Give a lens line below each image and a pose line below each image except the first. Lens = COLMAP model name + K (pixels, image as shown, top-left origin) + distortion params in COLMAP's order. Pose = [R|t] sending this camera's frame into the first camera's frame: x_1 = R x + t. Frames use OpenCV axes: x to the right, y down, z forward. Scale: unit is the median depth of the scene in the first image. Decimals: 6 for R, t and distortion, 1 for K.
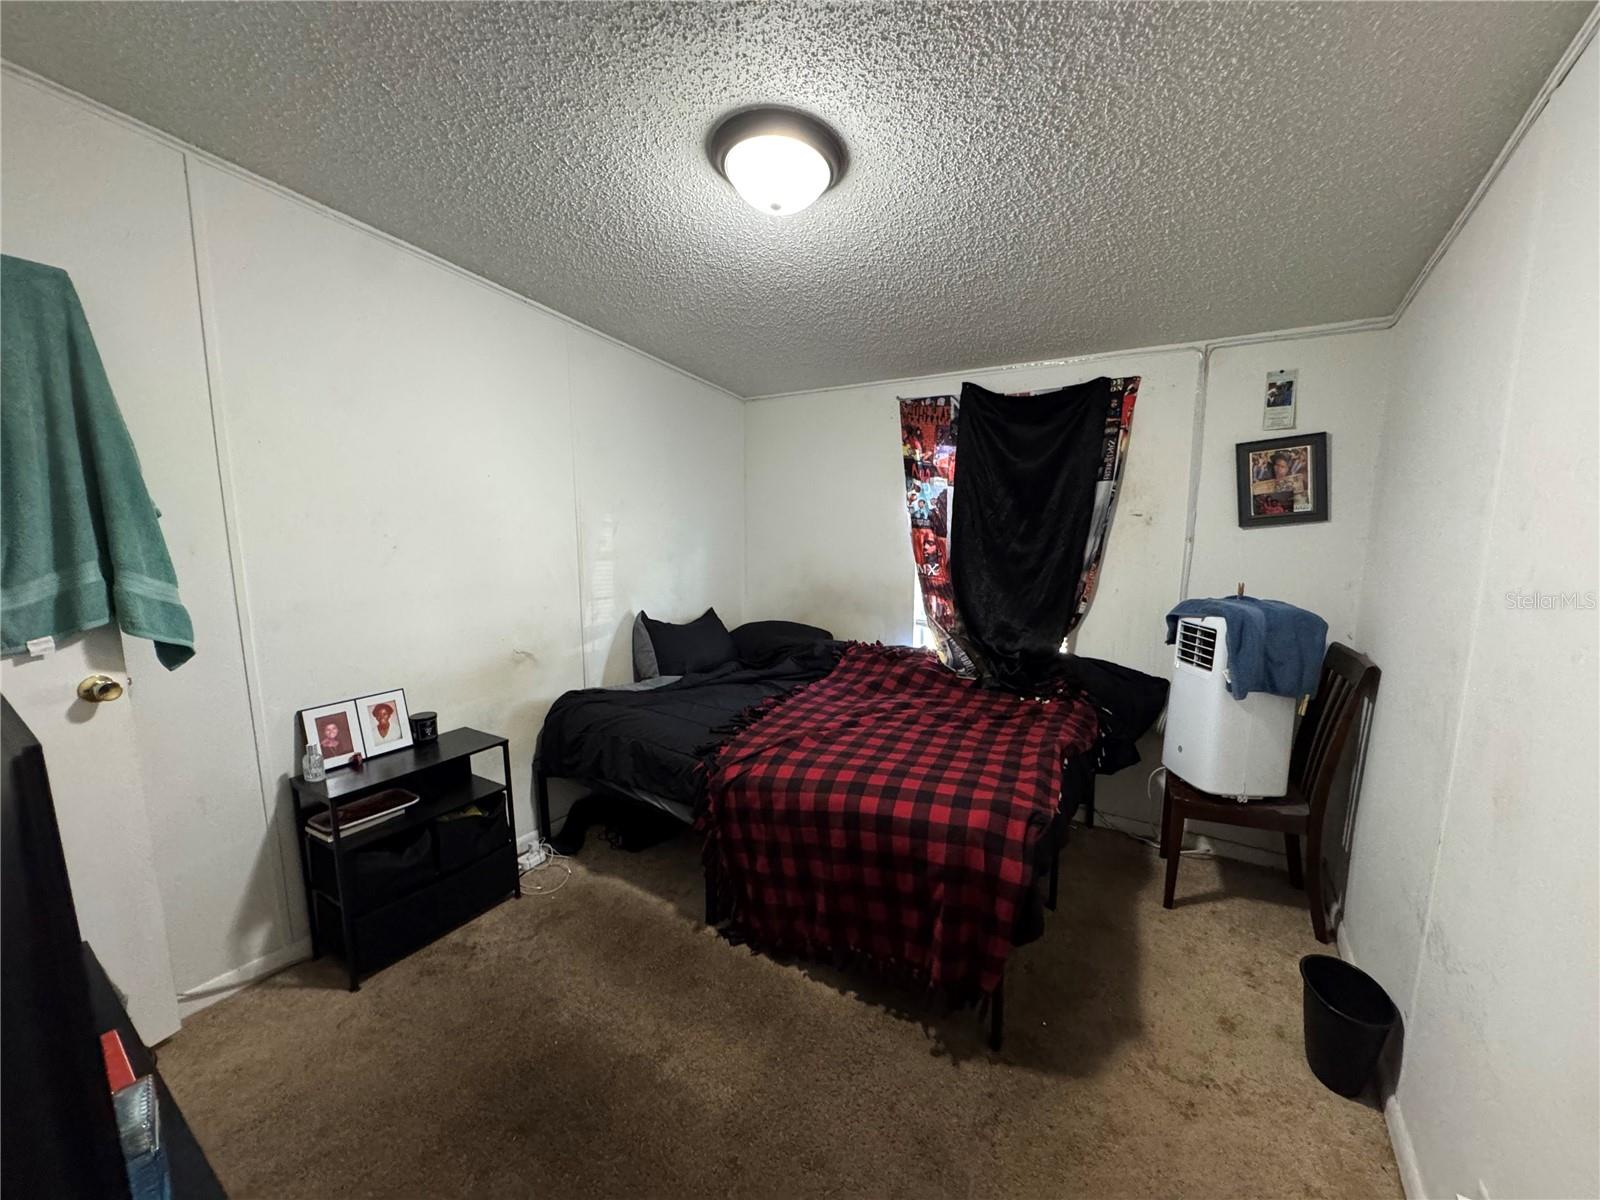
lens RADIAL K [[637.8, 0, 801.2], [0, 637.8, 601.5], [0, 0, 1]] dist [-0.006067, -0.000007]
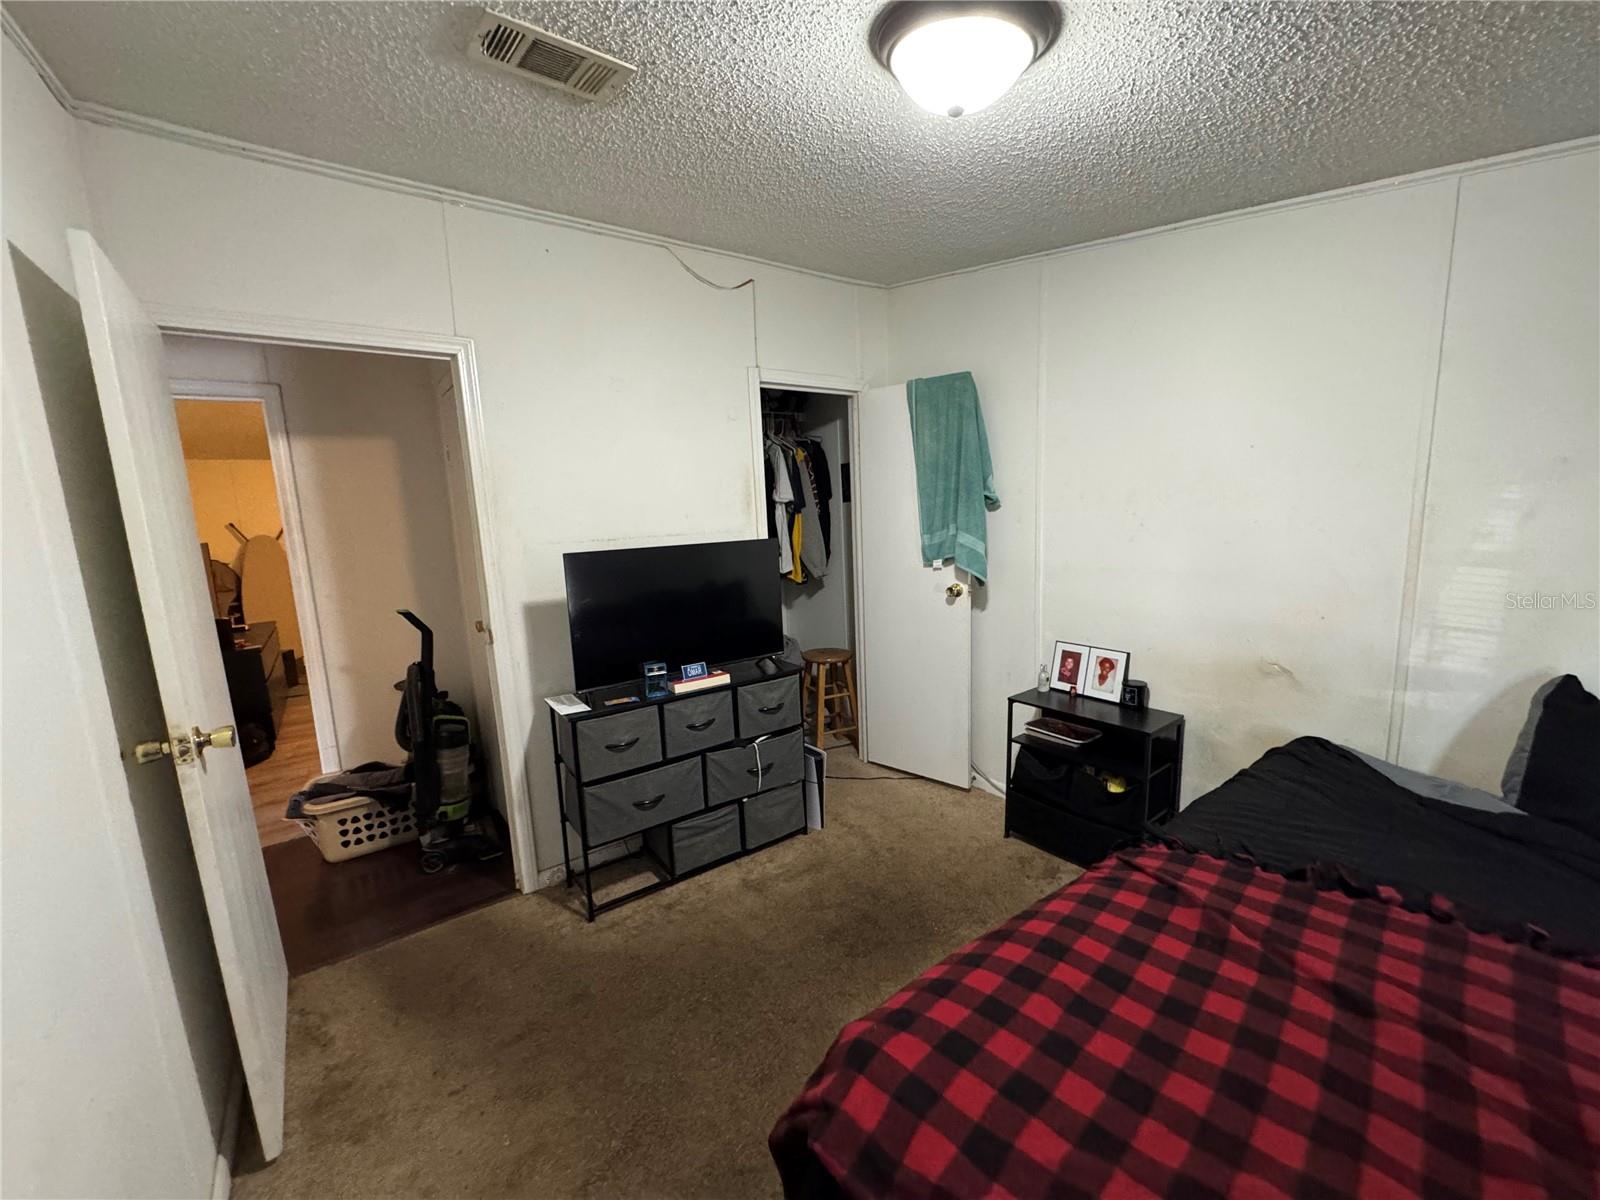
lens RADIAL K [[637.8, 0, 802.6], [0, 637.8, 605.9], [0, 0, 1]] dist [-0.006067, -0.000007]
pose [[-0.342913, 0.167176, -0.924372, 0.572507], [-0.093153, 0.973134, 0.210552, -0.121787], [0.934737, 0.158309, -0.318127, 0.794805]]
